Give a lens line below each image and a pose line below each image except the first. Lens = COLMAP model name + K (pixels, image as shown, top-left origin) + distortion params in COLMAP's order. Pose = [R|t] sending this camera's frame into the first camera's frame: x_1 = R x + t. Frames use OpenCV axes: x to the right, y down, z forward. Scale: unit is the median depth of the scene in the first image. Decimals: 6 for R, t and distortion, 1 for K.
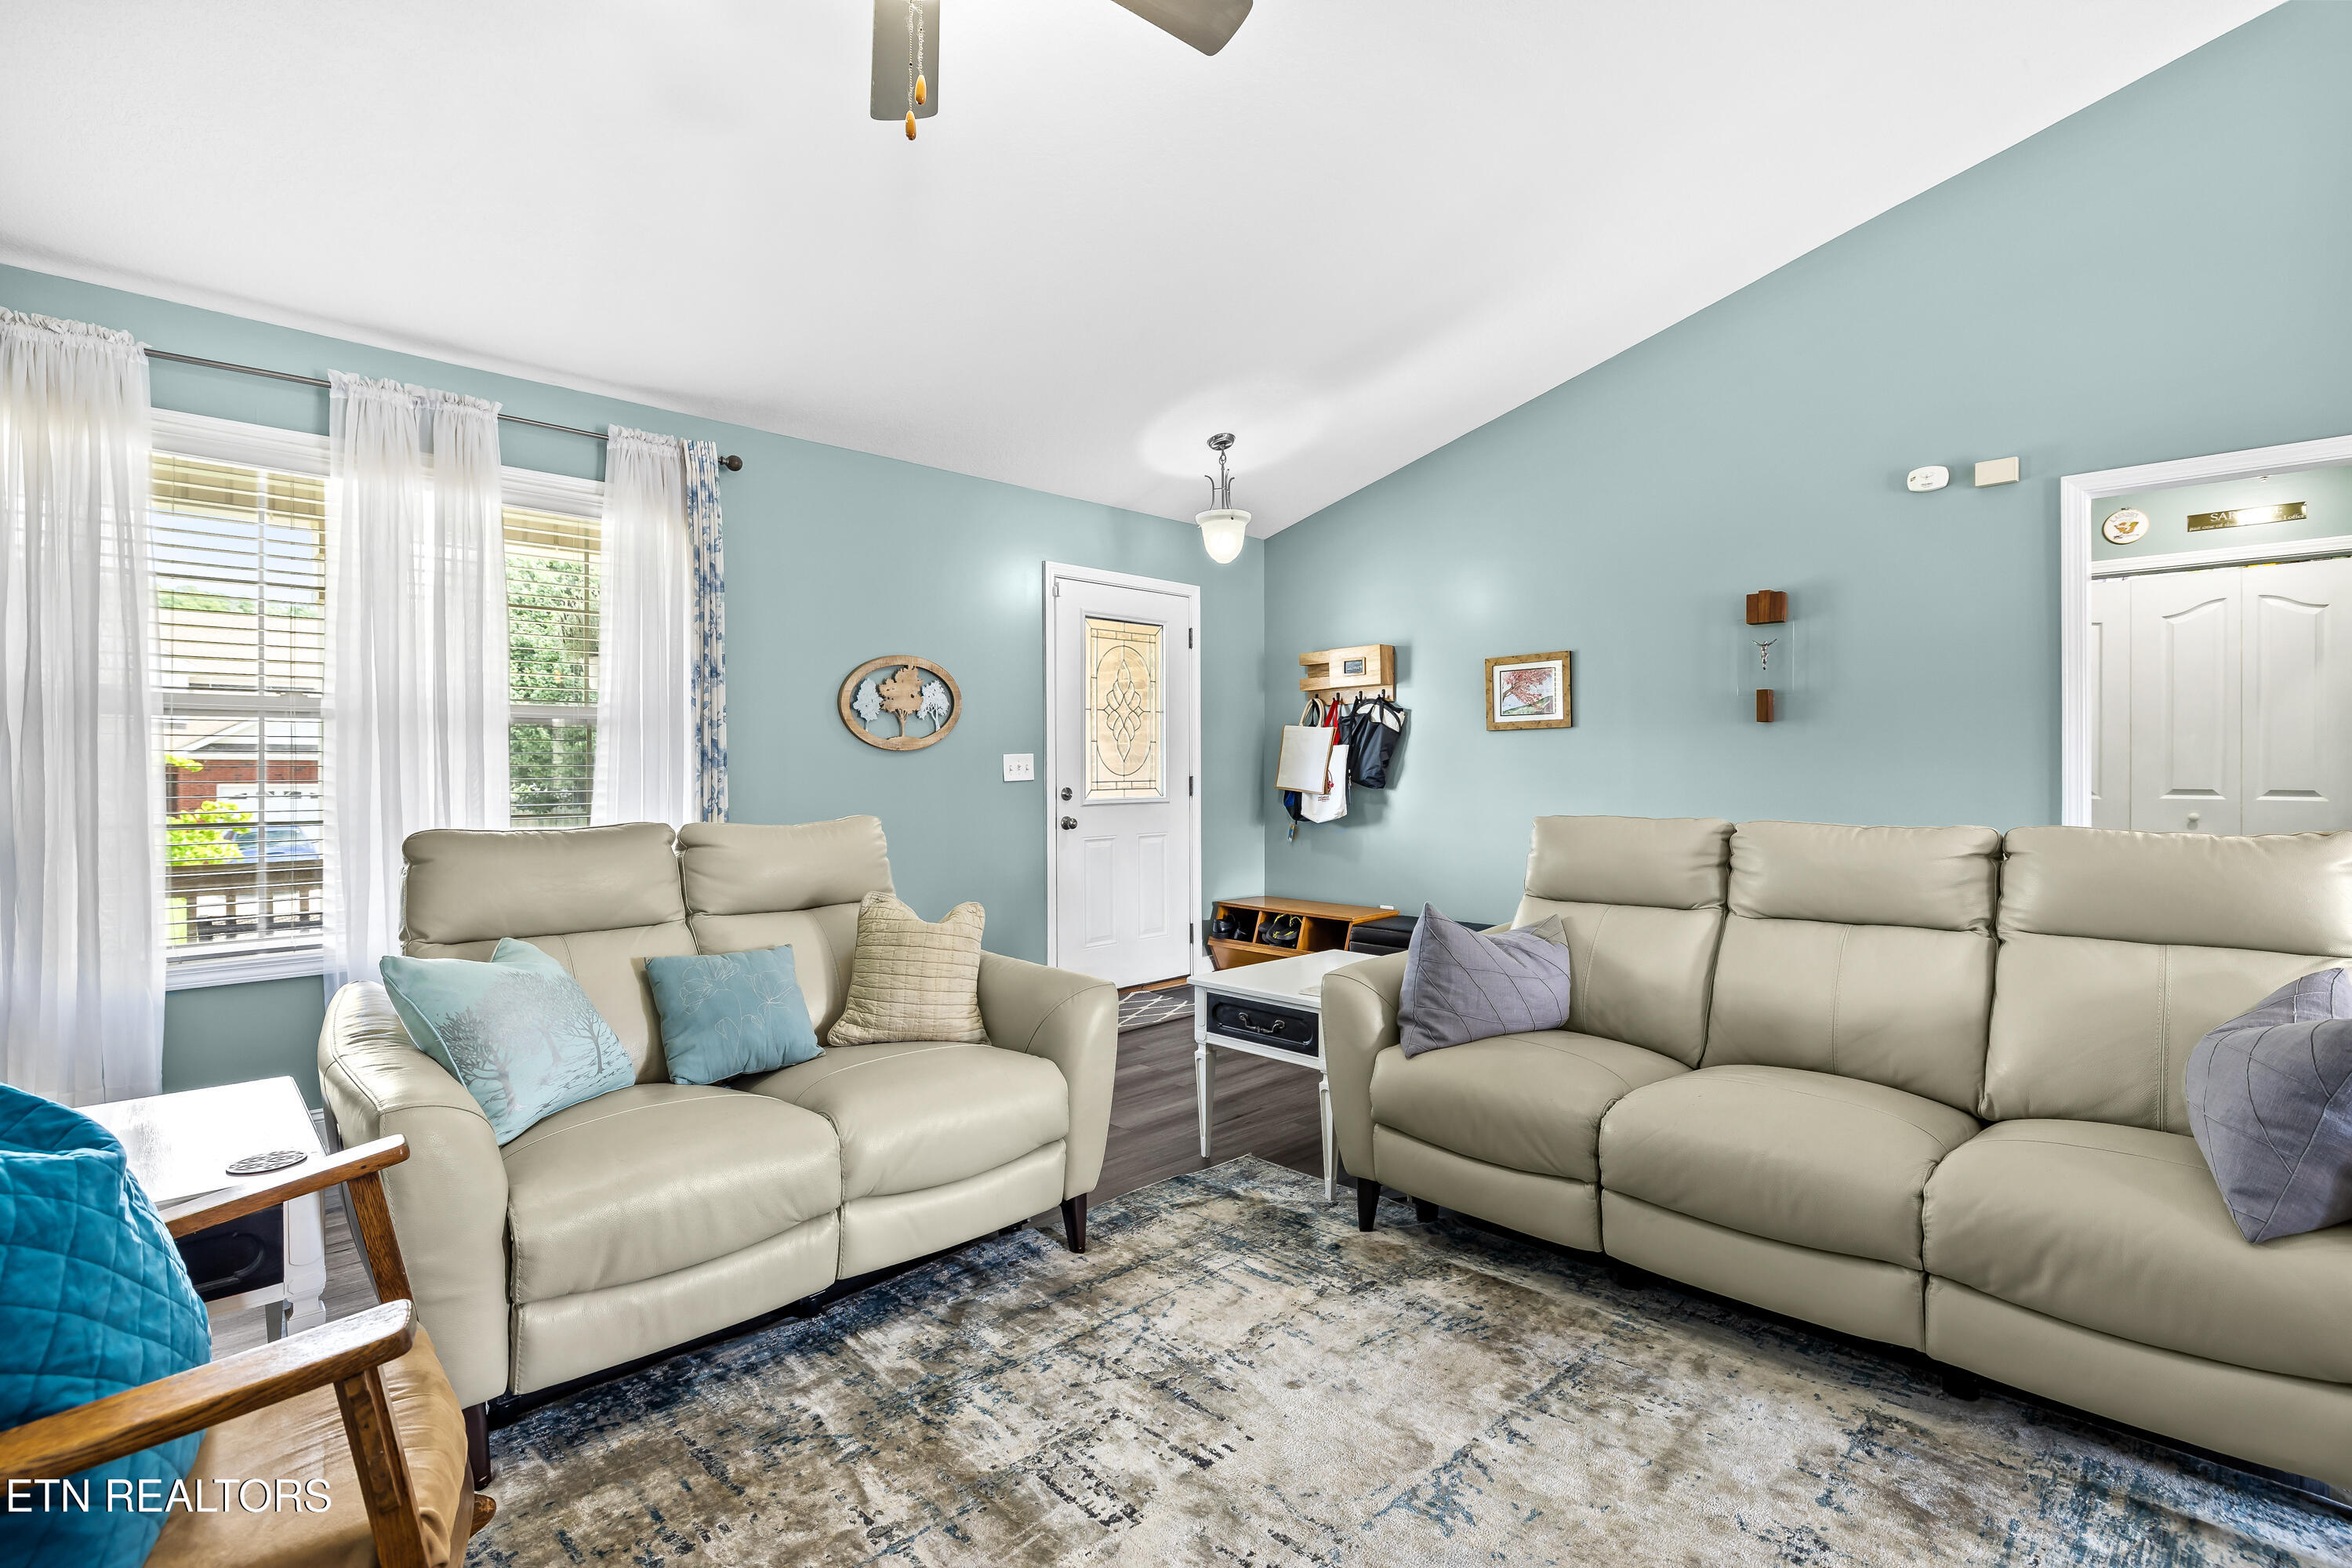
lens RADIAL K [[1093.1, 0, 1167.5], [0, 1093.1, 772.8], [0, 0, 1]] dist [-0.005481, 0.000278]
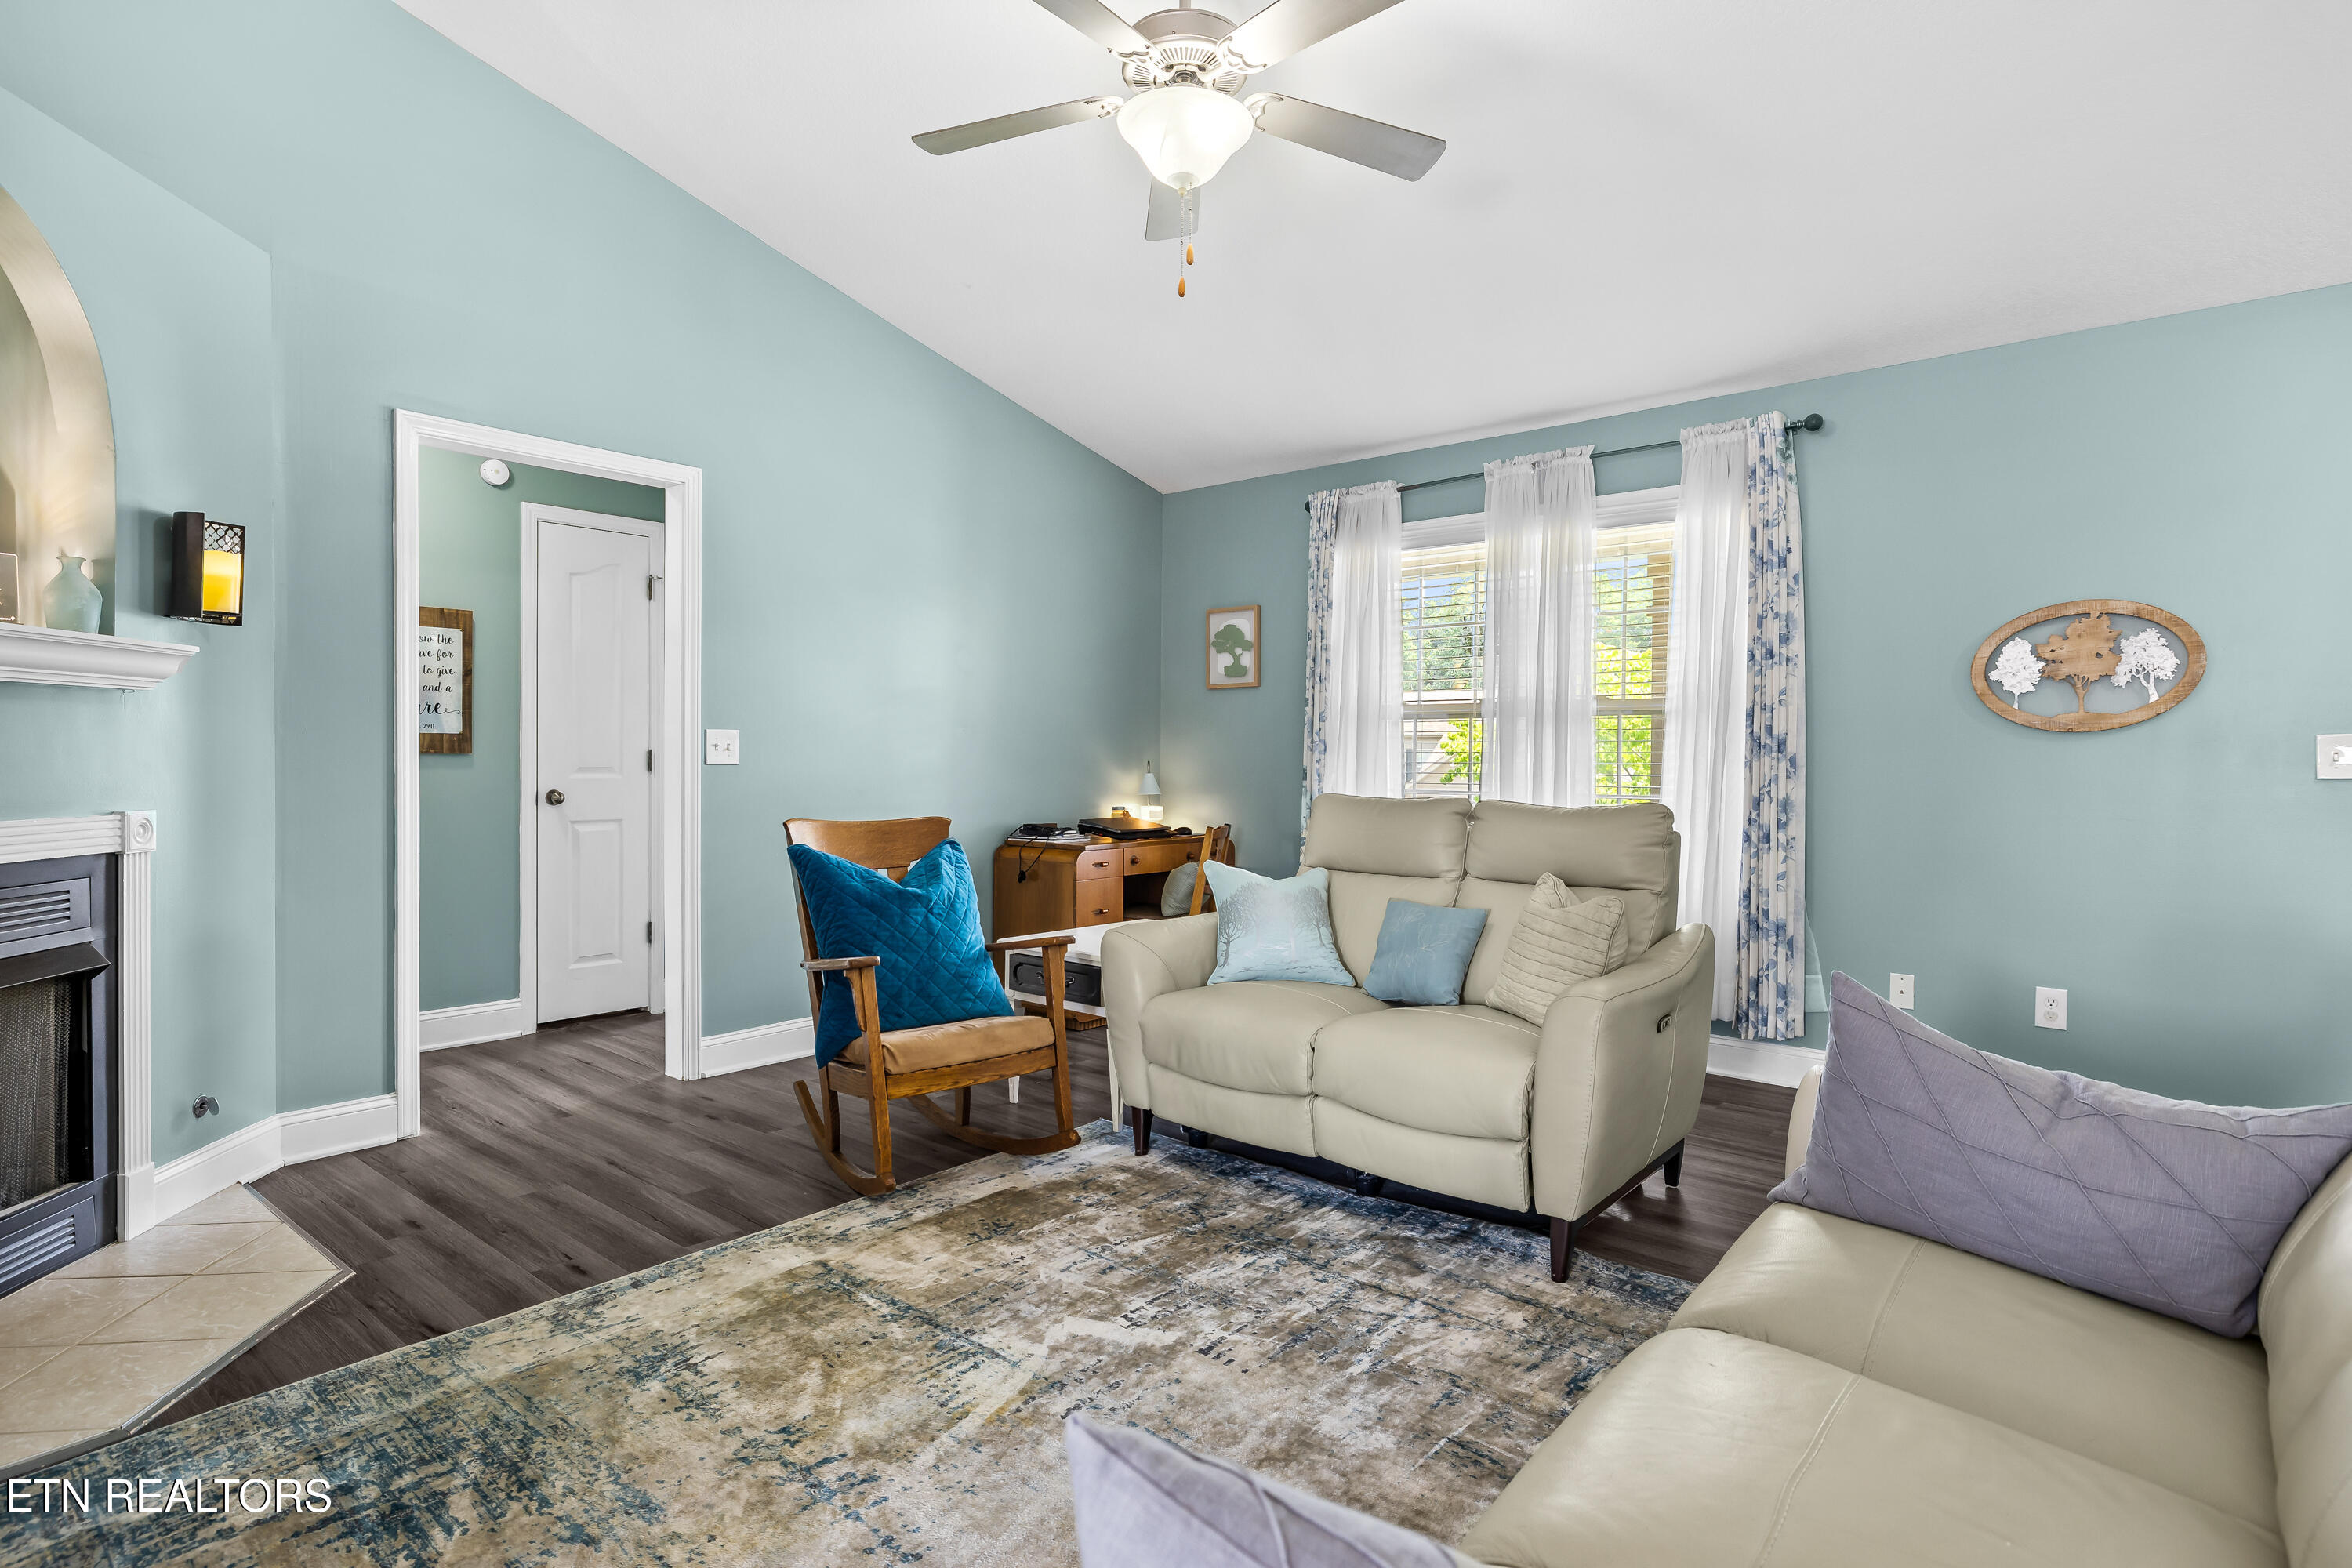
lens RADIAL K [[1190.0, 0, 1176.0], [0, 1190.0, 784.0], [0, 0, 1]] dist [-0.004414, 0.000969]
pose [[0.104434, 0.024669, -0.994226, 0.572947], [-0.011507, 0.999655, 0.023595, 0.003097], [0.994465, 0.008977, 0.104682, 0.380647]]
